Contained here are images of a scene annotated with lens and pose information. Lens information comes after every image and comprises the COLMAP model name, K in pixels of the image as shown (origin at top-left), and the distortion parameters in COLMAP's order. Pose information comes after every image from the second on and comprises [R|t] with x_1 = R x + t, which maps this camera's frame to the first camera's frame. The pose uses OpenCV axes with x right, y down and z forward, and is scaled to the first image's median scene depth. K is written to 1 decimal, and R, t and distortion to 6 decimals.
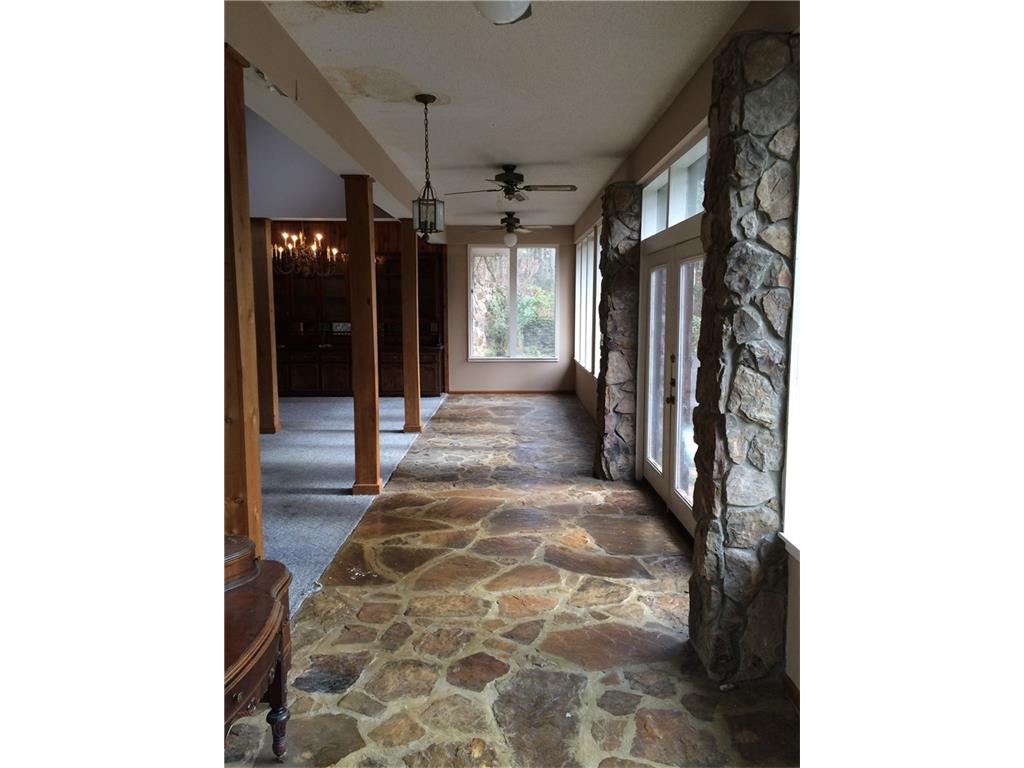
lens RADIAL K [[870.1, 0, 512.0], [0, 870.1, 384.0], [0, 0, 1]] dist [0.015804, -0.001898]
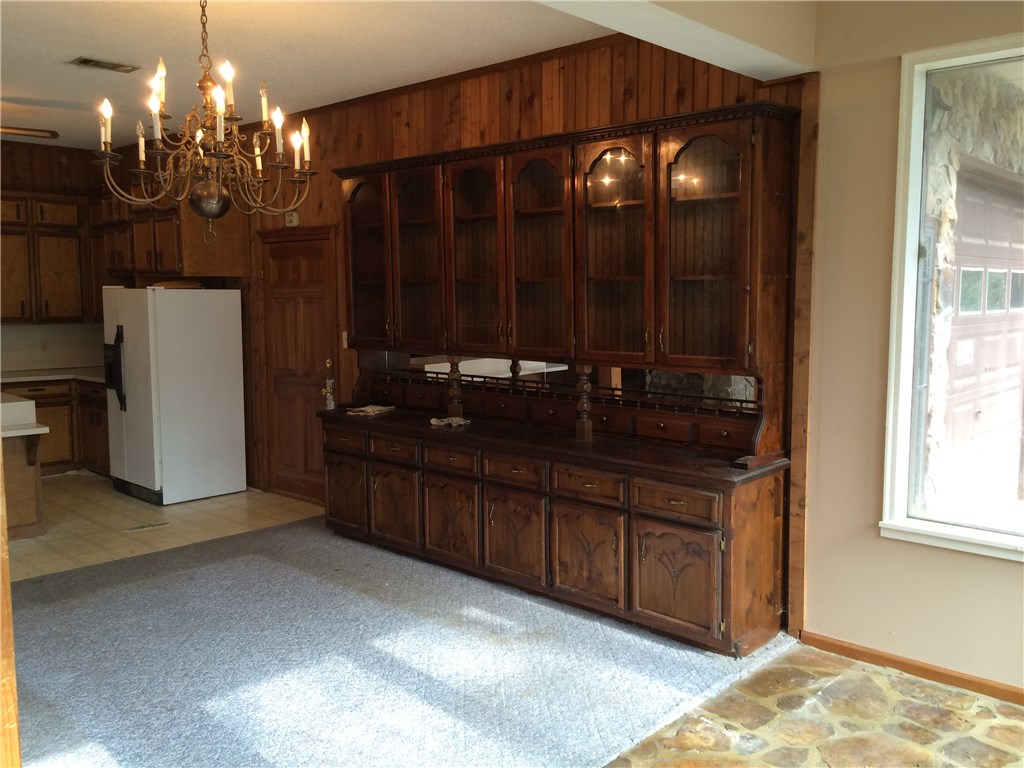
lens RADIAL K [[870.1, 0, 512.0], [0, 870.1, 384.0], [0, 0, 1]] dist [0.015804, -0.001898]
pose [[0.721406, 0.074037, -0.688544, 0.043665], [-0.072123, 0.996894, 0.031627, -0.070683], [0.688747, 0.026844, 0.724505, 0.748758]]
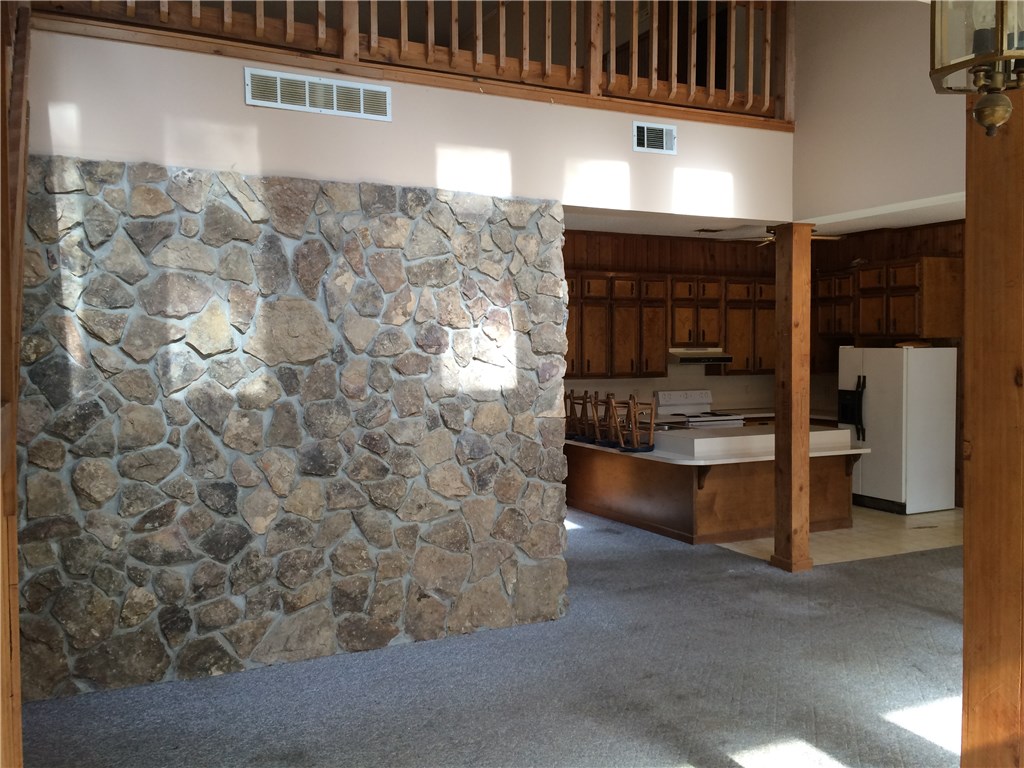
lens RADIAL K [[870.1, 0, 512.0], [0, 870.1, 384.0], [0, 0, 1]] dist [0.015804, -0.001898]
pose [[0.445619, 0.033067, -0.894612, 0.023720], [-0.086621, 0.996221, -0.006324, -0.054724], [0.891022, 0.080311, 0.446800, 0.587567]]
